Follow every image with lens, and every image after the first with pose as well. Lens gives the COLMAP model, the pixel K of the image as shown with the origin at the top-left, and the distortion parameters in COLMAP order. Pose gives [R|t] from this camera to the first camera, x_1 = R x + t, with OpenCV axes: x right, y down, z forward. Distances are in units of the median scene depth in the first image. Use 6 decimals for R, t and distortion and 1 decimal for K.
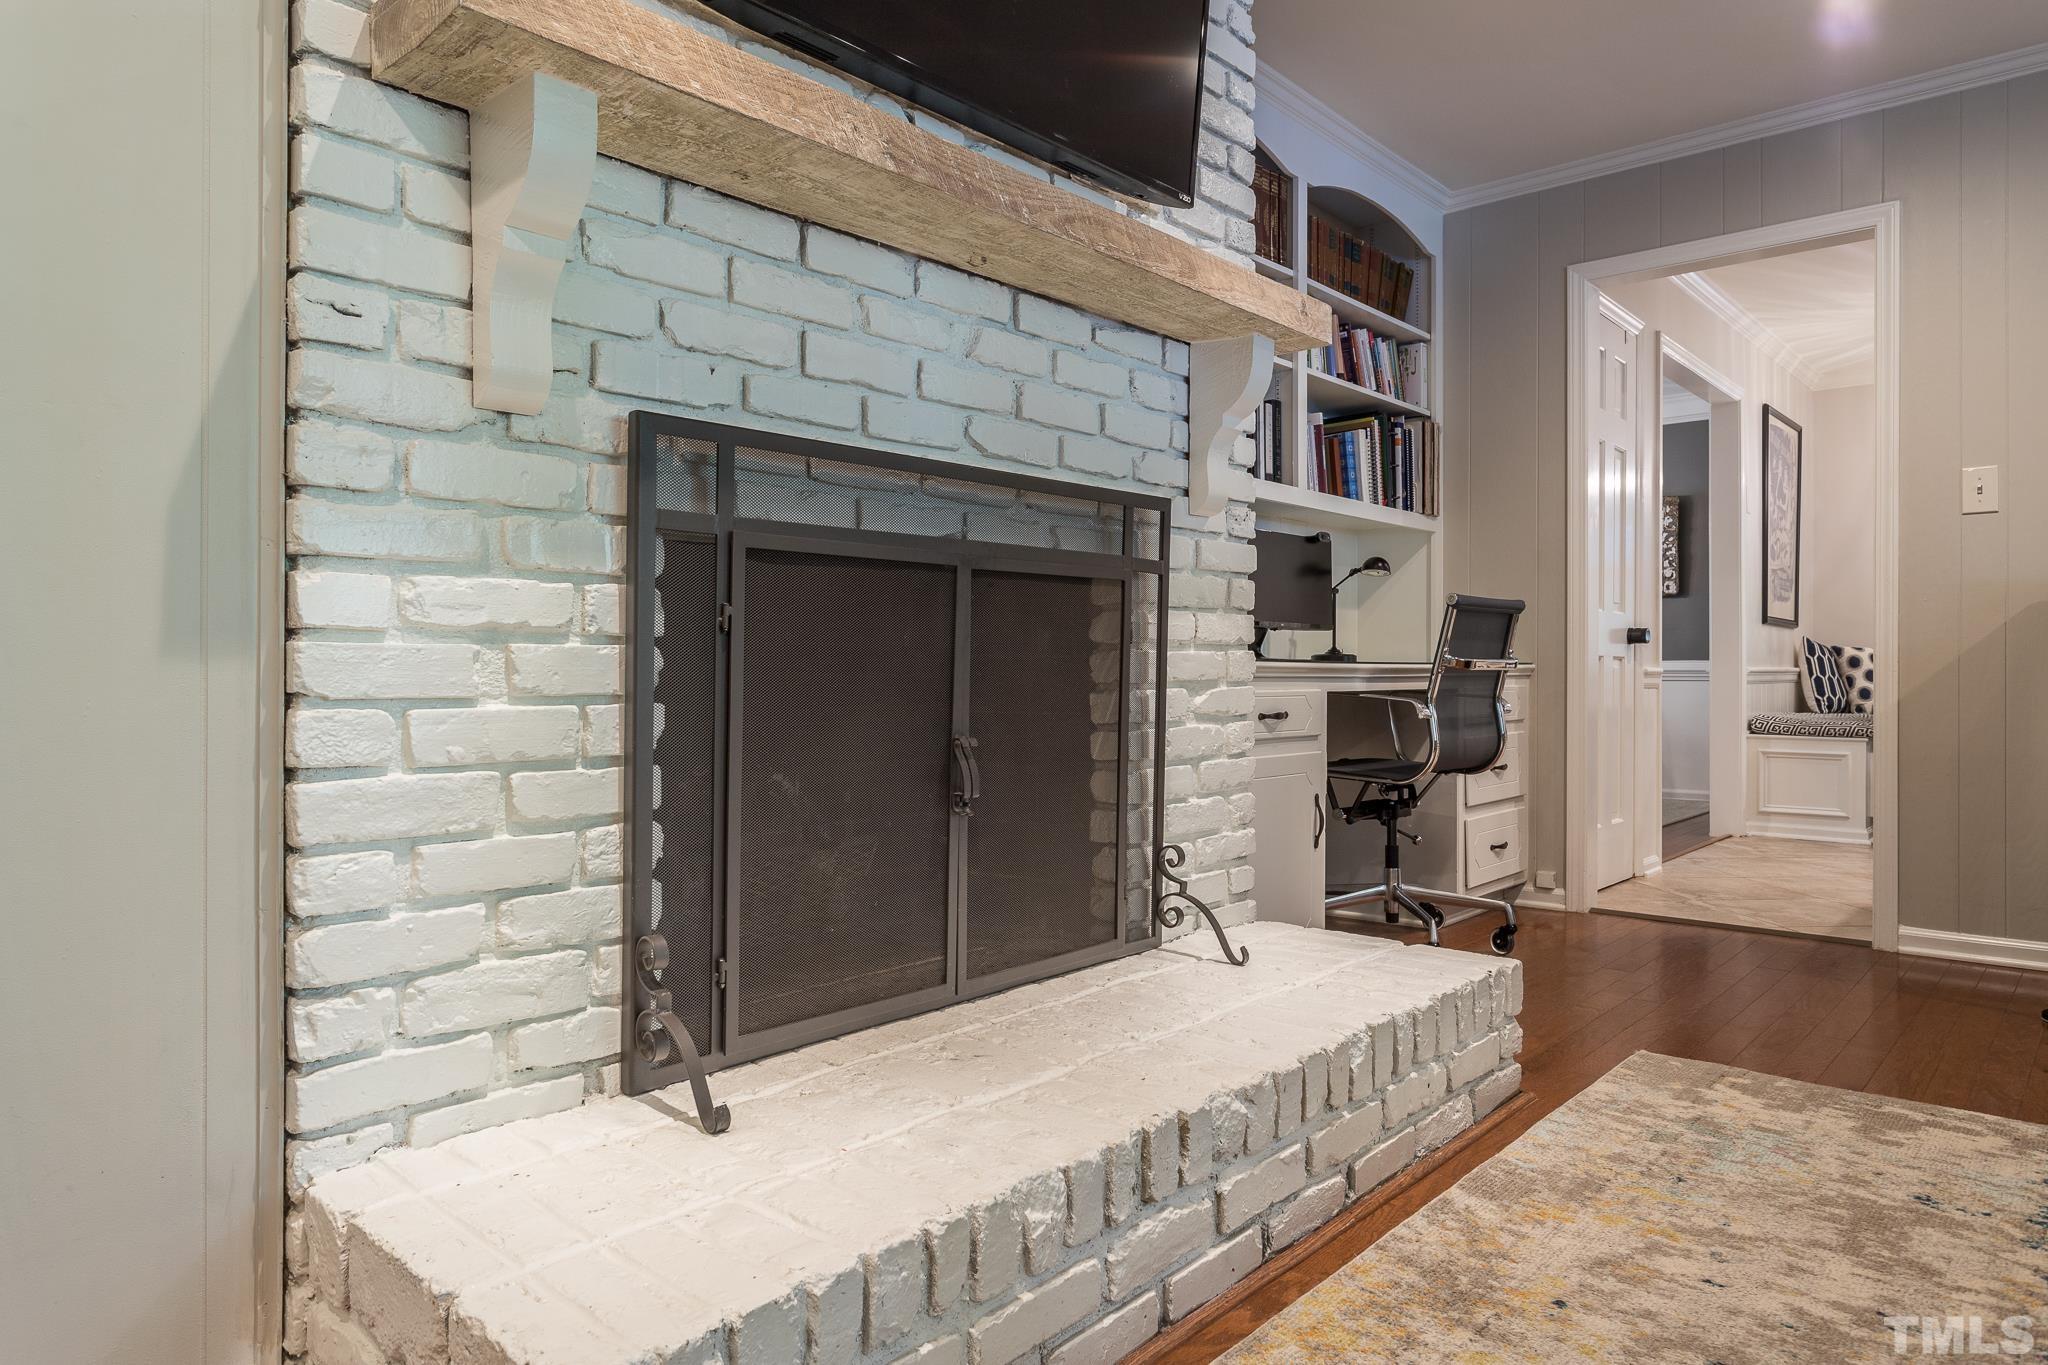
lens RADIAL K [[1303.6, 0, 1025.4], [0, 1303.6, 671.1], [0, 0, 1]] dist [-0.004350, 0.005883]
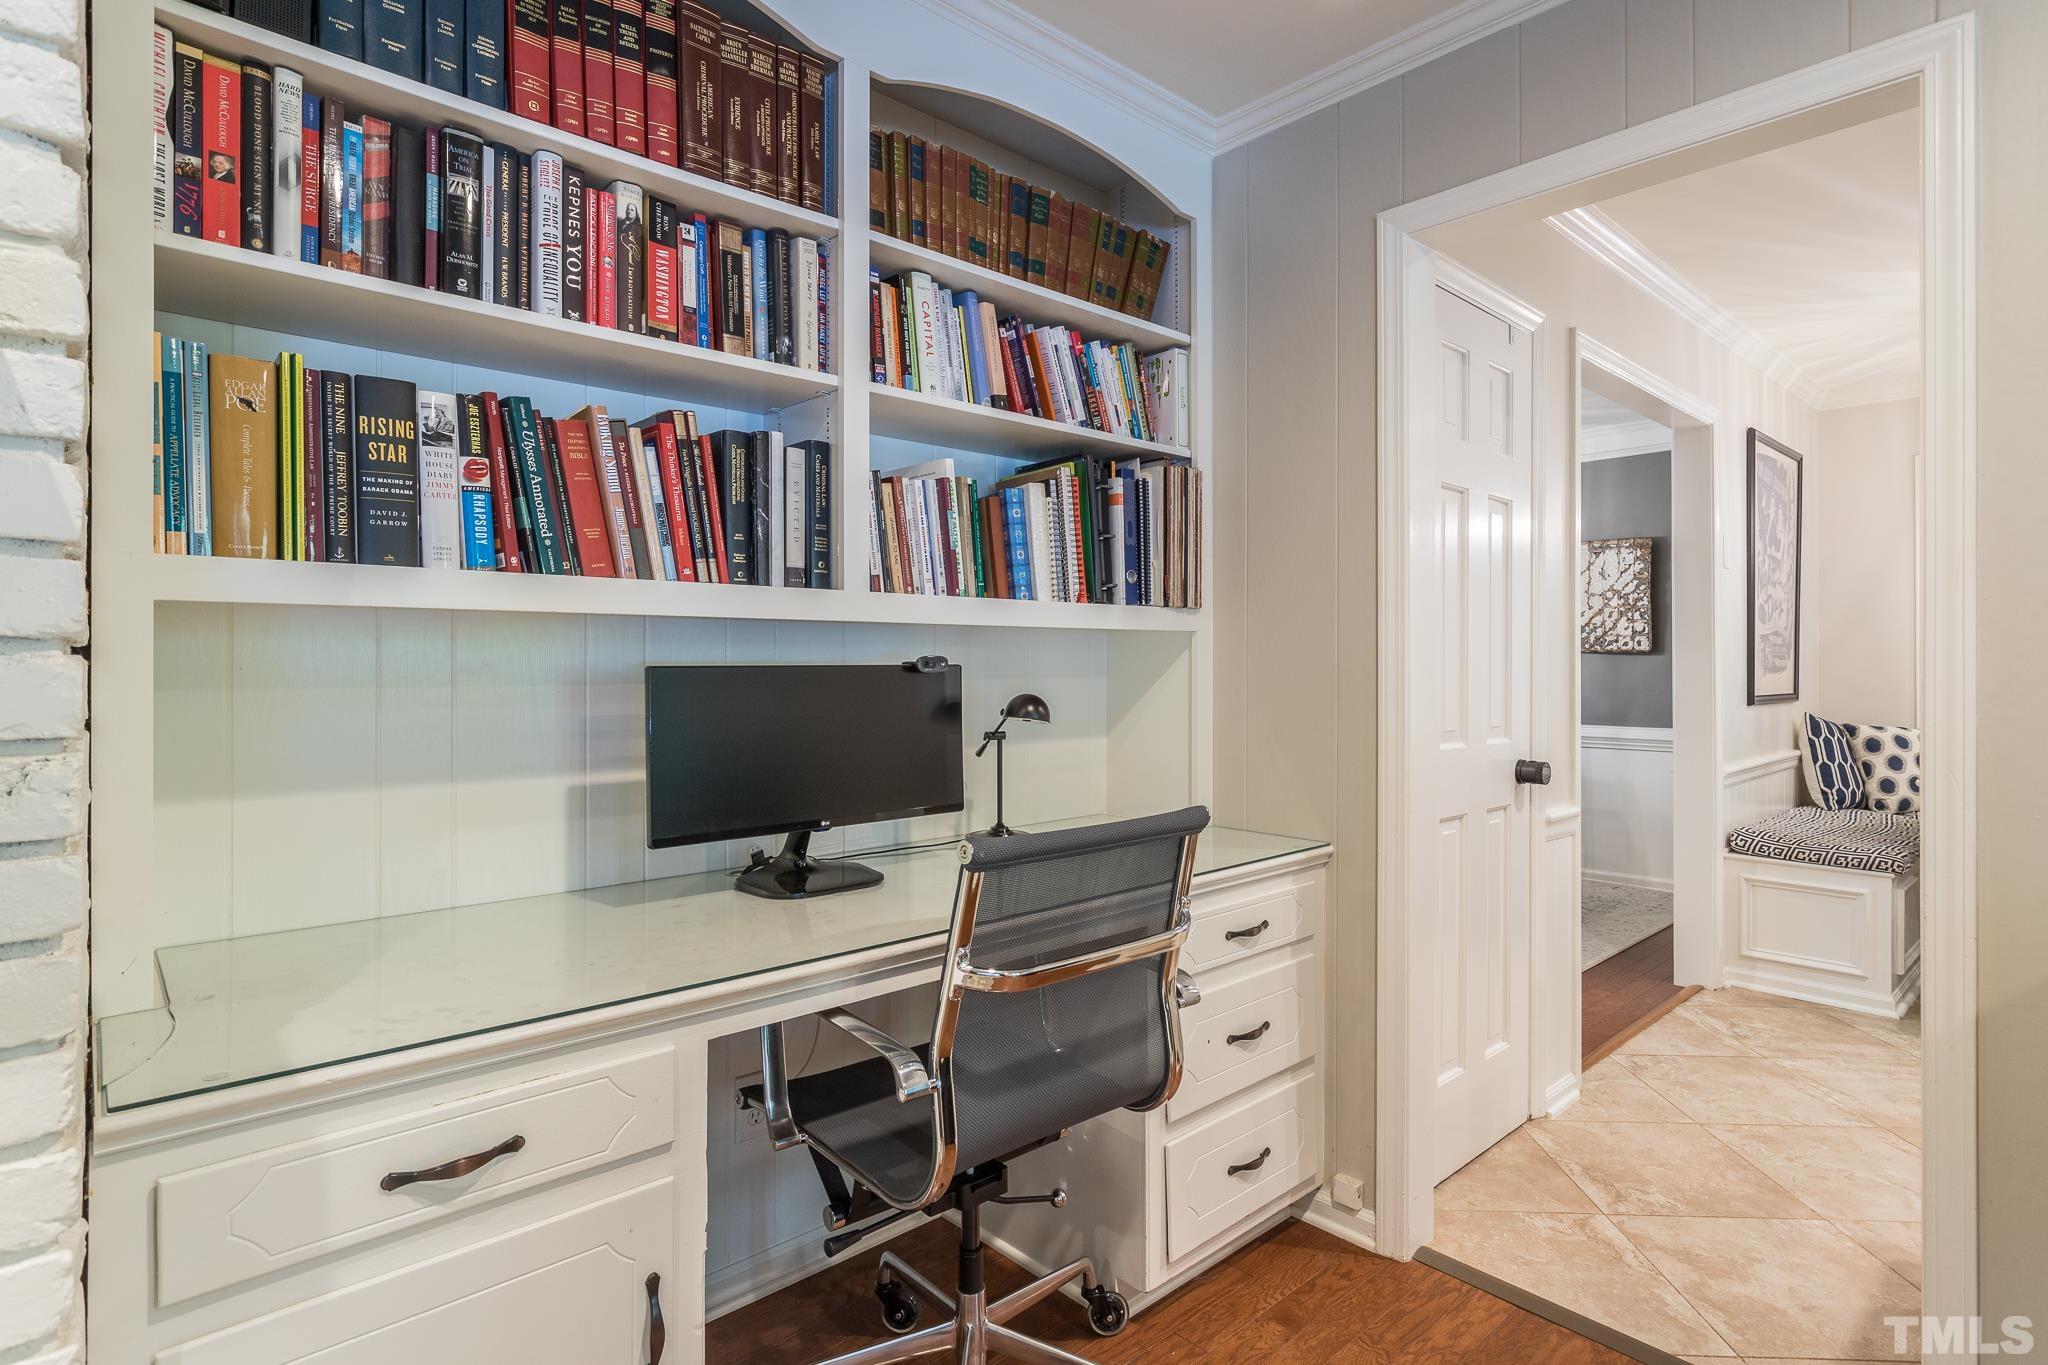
lens RADIAL K [[1055.9, 0, 1028.2], [0, 1055.9, 659.9], [0, 0, 1]] dist [-0.005545, 0.006818]
pose [[0.994287, -0.002471, -0.106709, 0.261737], [0.002244, 0.999995, -0.002247, -0.083419], [0.106714, 0.001994, 0.994288, 0.414333]]
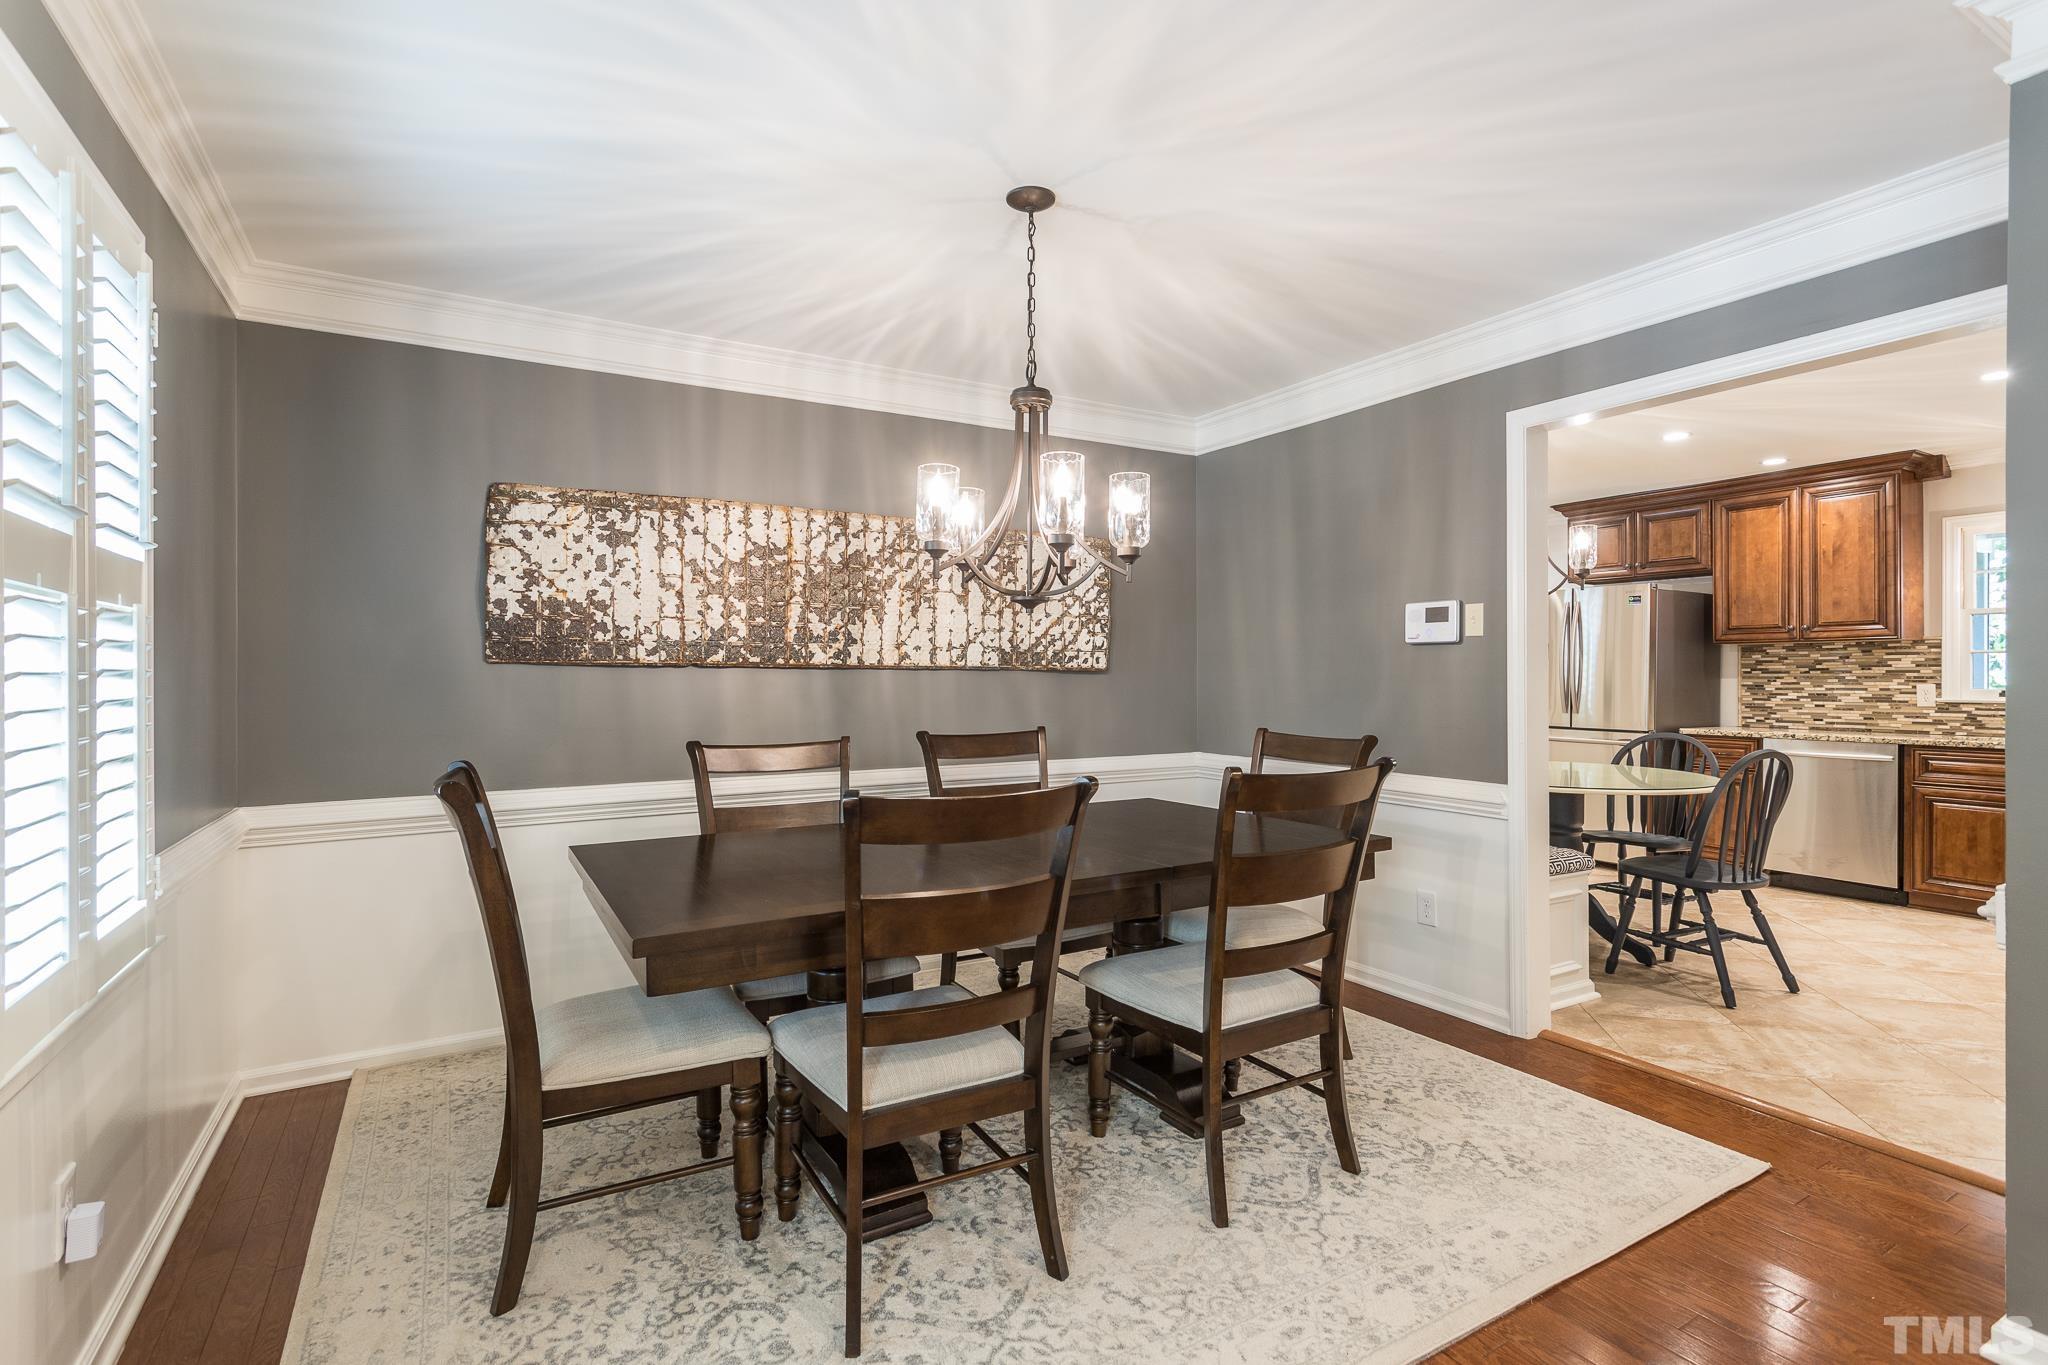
lens RADIAL K [[972.6, 0, 1023.0], [0, 972.6, 678.2], [0, 0, 1]] dist [0.001908, 0.001245]
pose [[0.314940, -0.003182, 0.949106, -0.075797], [0.002459, 0.999994, 0.002537, -0.087933], [-0.949109, 0.001535, 0.314946, 1.370638]]
